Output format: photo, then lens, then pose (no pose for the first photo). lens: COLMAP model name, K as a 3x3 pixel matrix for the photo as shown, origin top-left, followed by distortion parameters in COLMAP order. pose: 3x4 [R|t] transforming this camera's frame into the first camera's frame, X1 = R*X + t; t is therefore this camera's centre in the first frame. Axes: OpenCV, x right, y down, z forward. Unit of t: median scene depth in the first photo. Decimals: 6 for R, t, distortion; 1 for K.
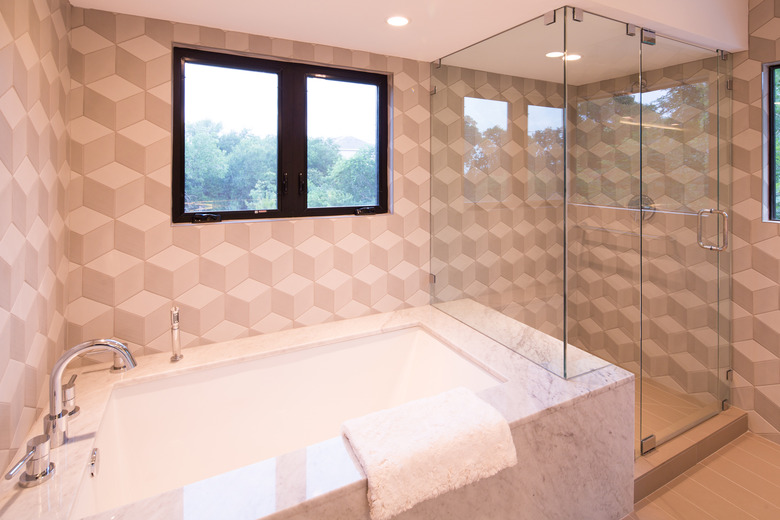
lens RADIAL K [[374.4, 0, 389.8], [0, 374.4, 247.2], [0, 0, 1]] dist [0.000701, -0.000974]
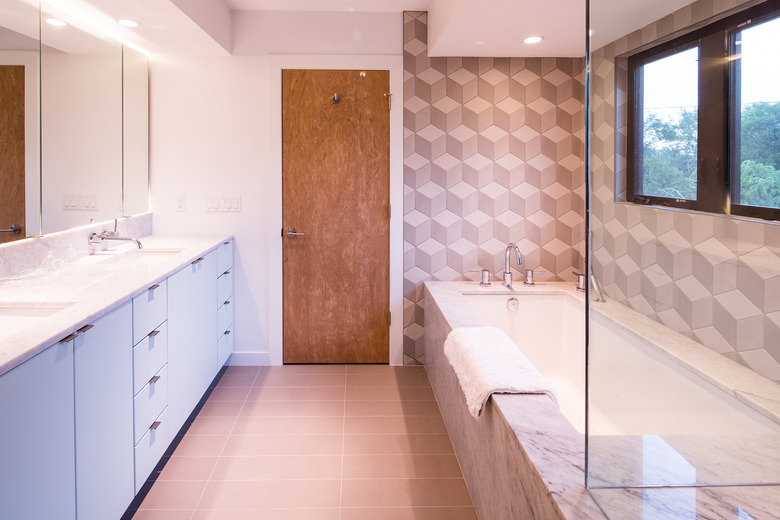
lens RADIAL K [[374.4, 0, 389.8], [0, 374.4, 247.2], [0, 0, 1]] dist [0.000701, -0.000974]
pose [[-0.210686, 0.219136, -0.952676, 0.837323], [-0.184232, 0.948186, 0.258847, -0.103201], [0.960037, 0.230049, -0.159397, 0.535409]]
